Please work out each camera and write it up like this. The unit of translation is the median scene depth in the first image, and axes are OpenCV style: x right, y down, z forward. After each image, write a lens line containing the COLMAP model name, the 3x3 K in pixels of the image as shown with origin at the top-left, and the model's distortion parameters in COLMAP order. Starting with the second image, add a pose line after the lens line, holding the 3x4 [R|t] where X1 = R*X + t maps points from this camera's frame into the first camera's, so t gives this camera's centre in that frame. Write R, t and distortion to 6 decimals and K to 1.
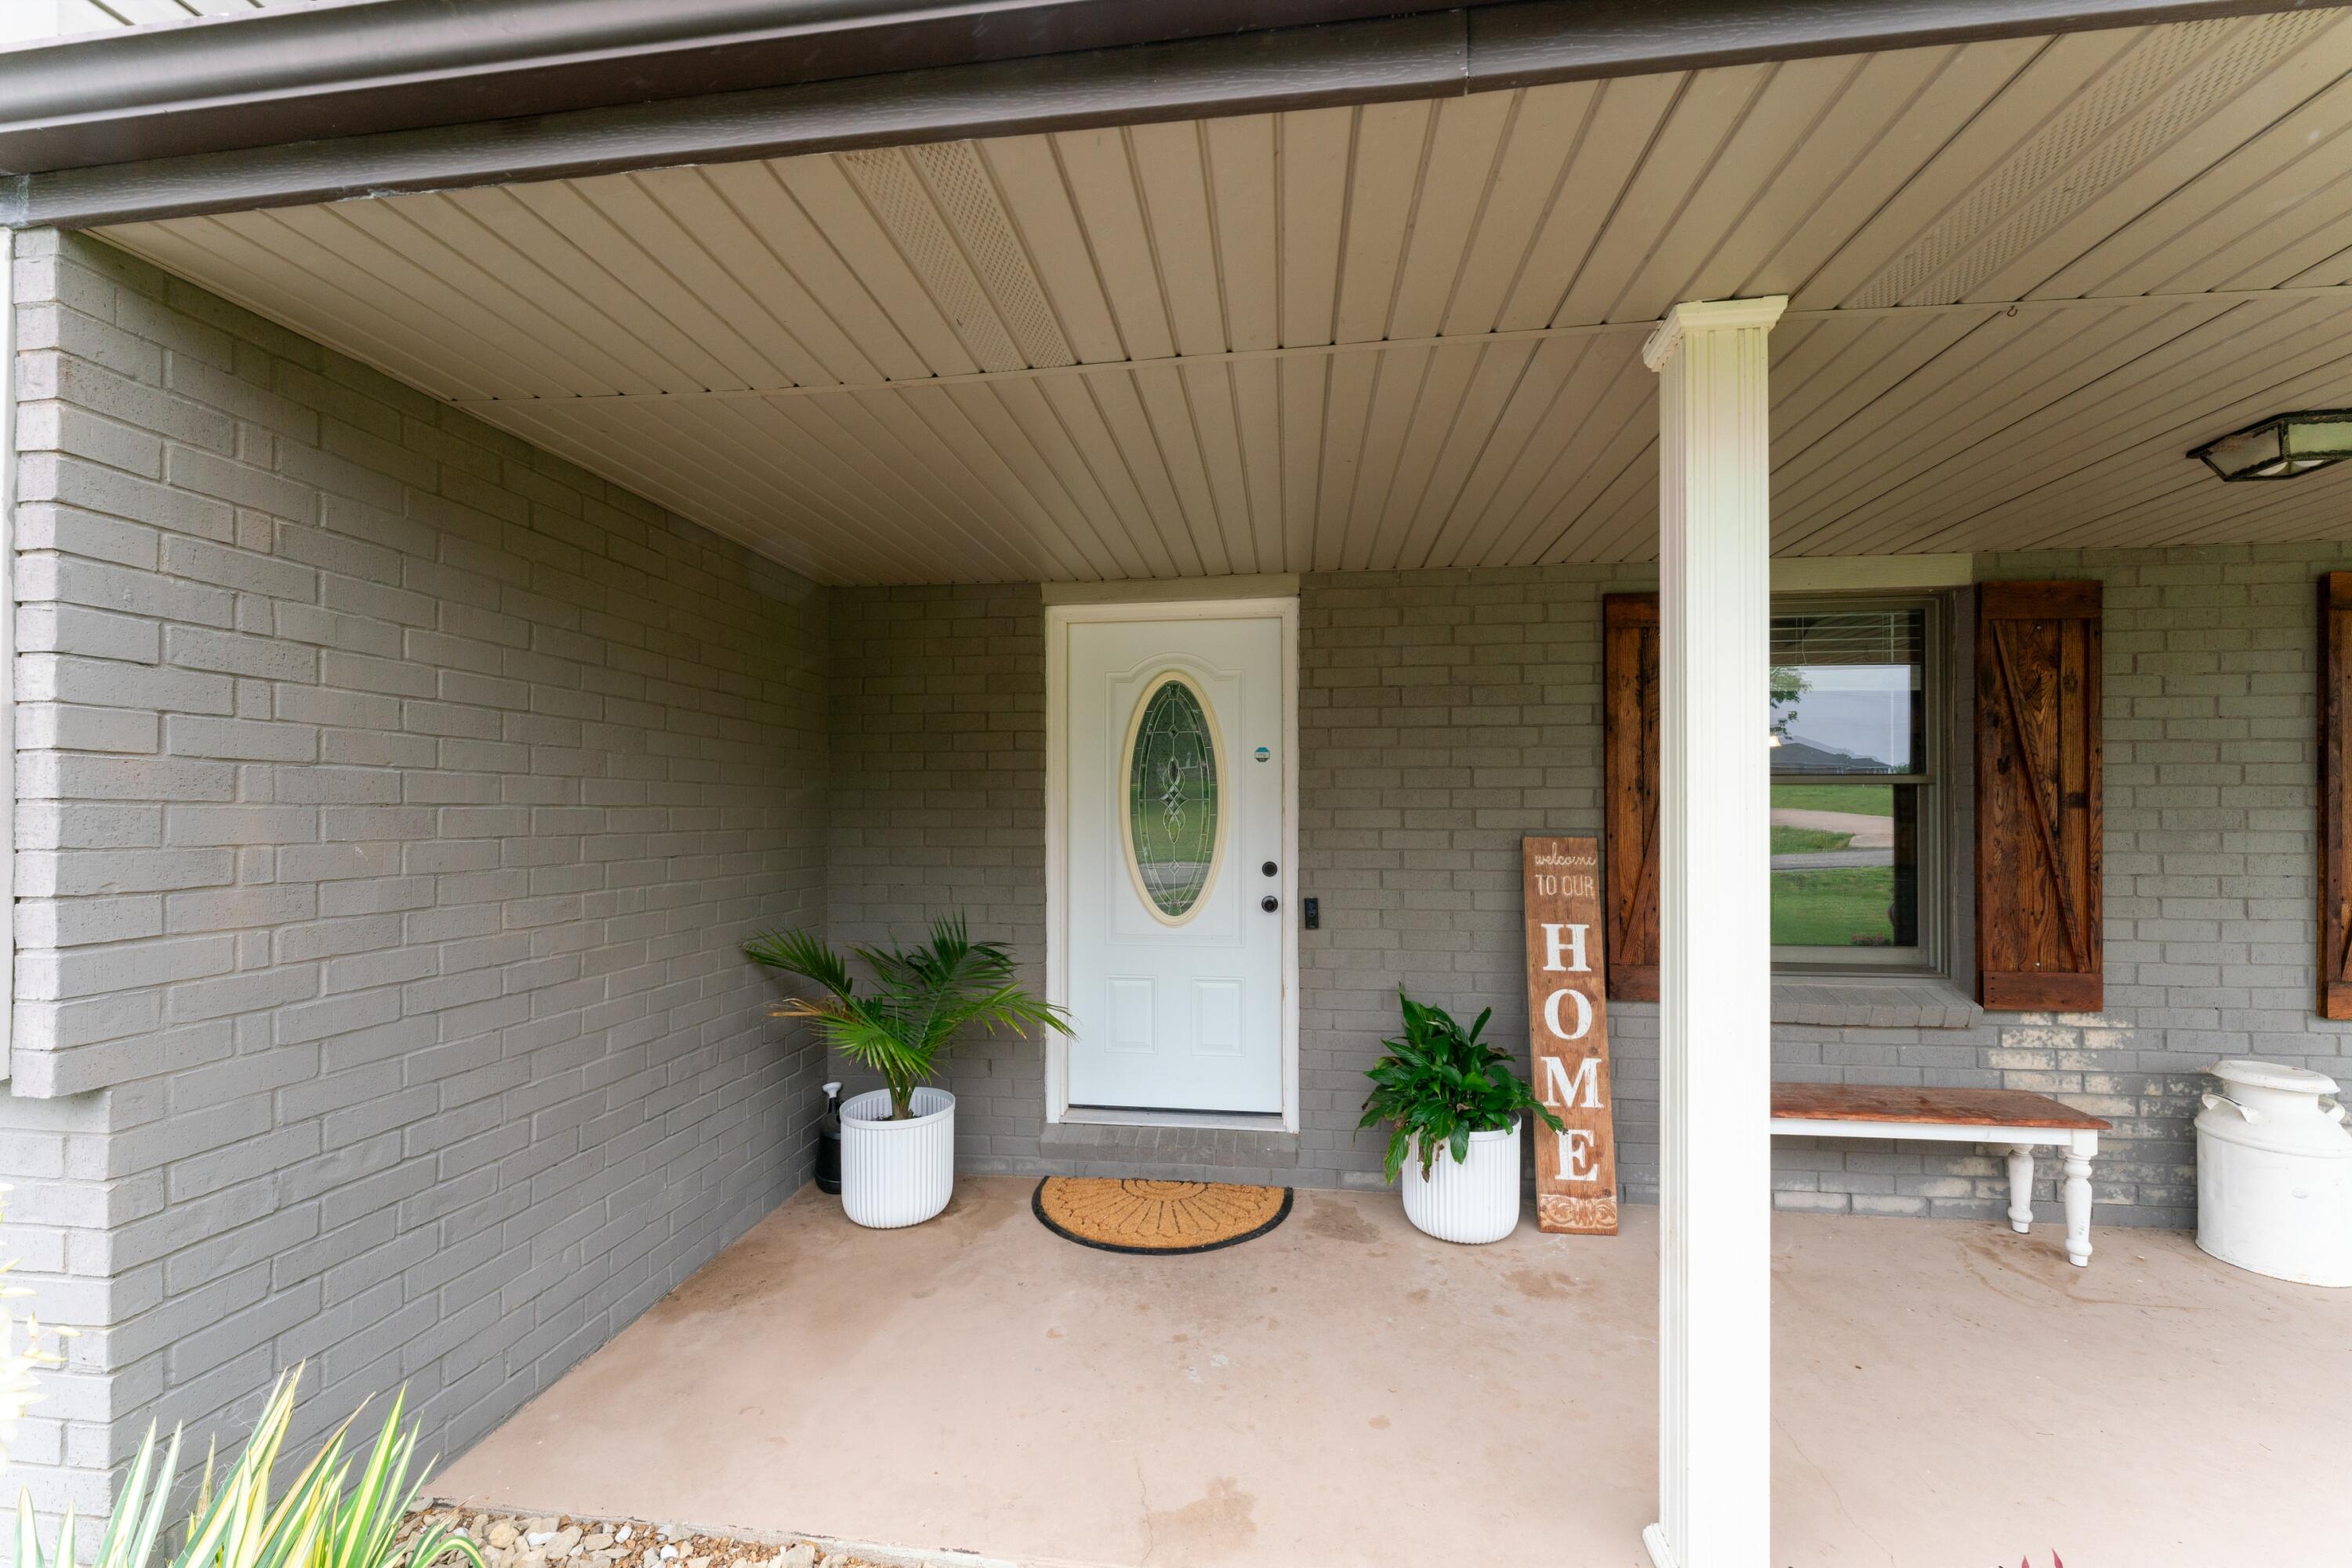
lens RADIAL K [[945.2, 0, 1176.0], [0, 945.2, 784.0], [0, 0, 1]] dist [0.000006, 0.000197]
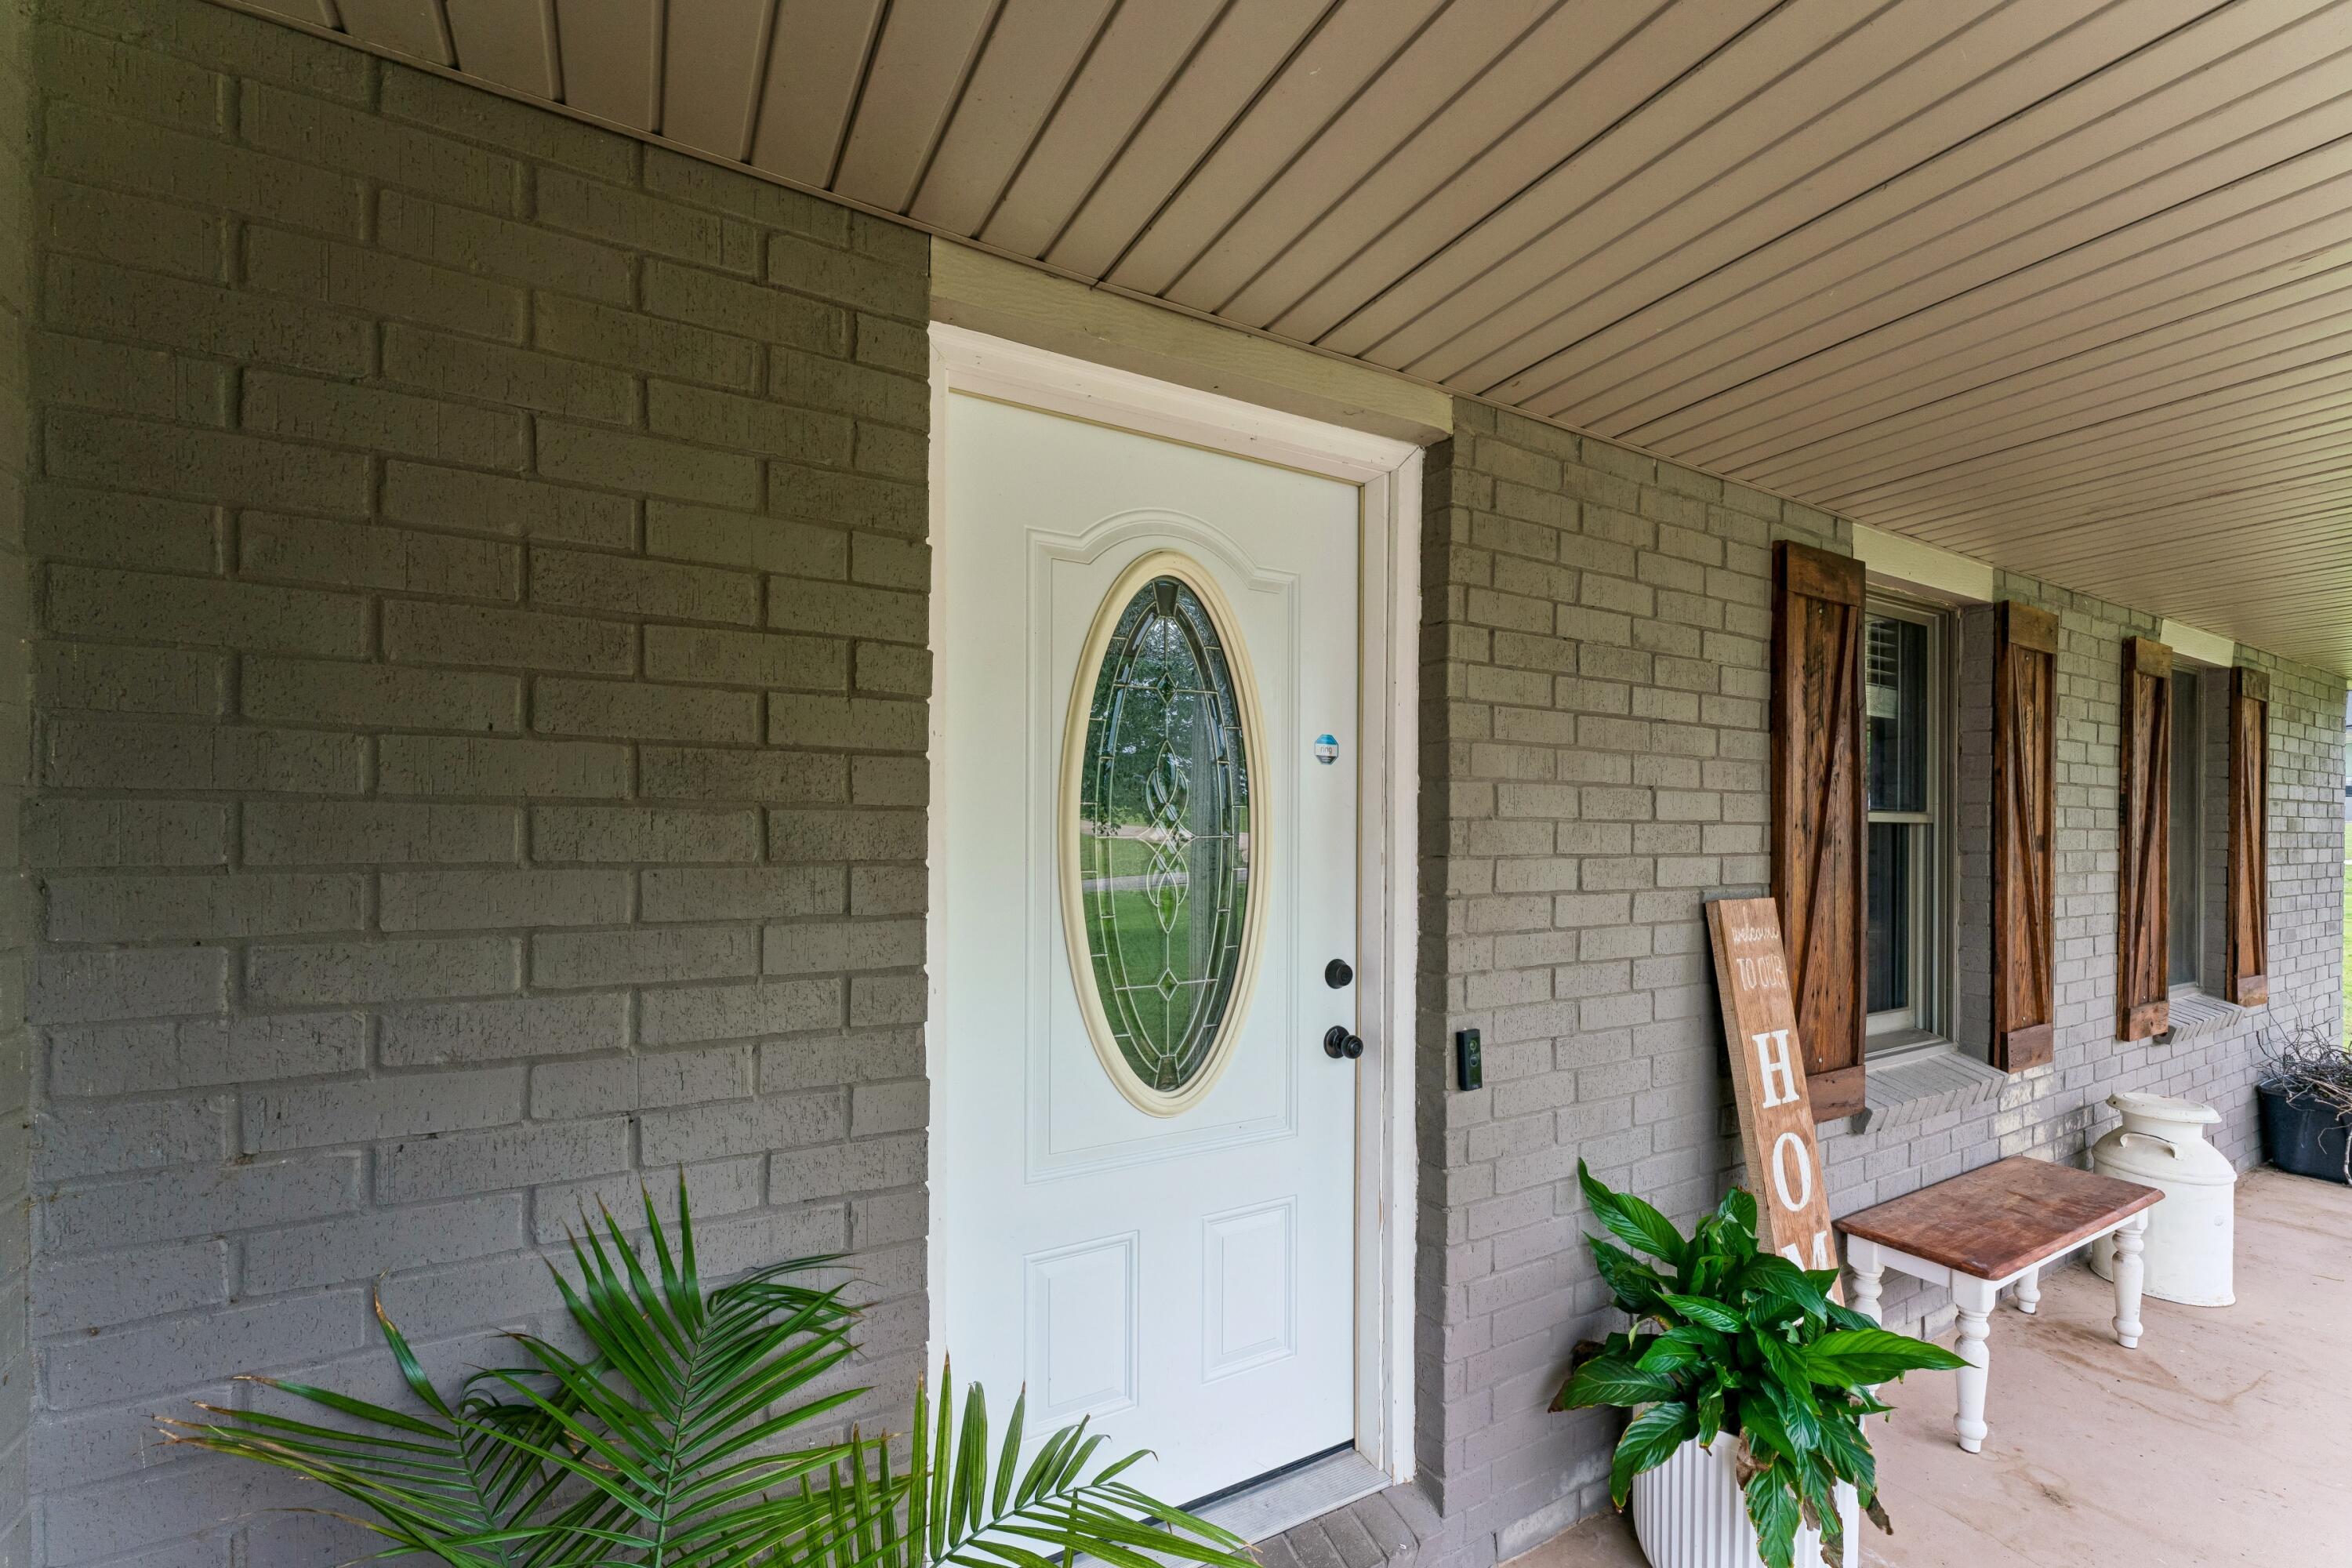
lens RADIAL K [[959.7, 0, 1181.1], [0, 959.7, 836.6], [0, 0, 1]] dist [-0.000008, 0.000128]
pose [[0.805816, 0.004352, 0.592150, -0.295666], [-0.017737, 0.999702, 0.016788, 0.008867], [-0.591901, -0.024031, 0.805653, 0.674278]]
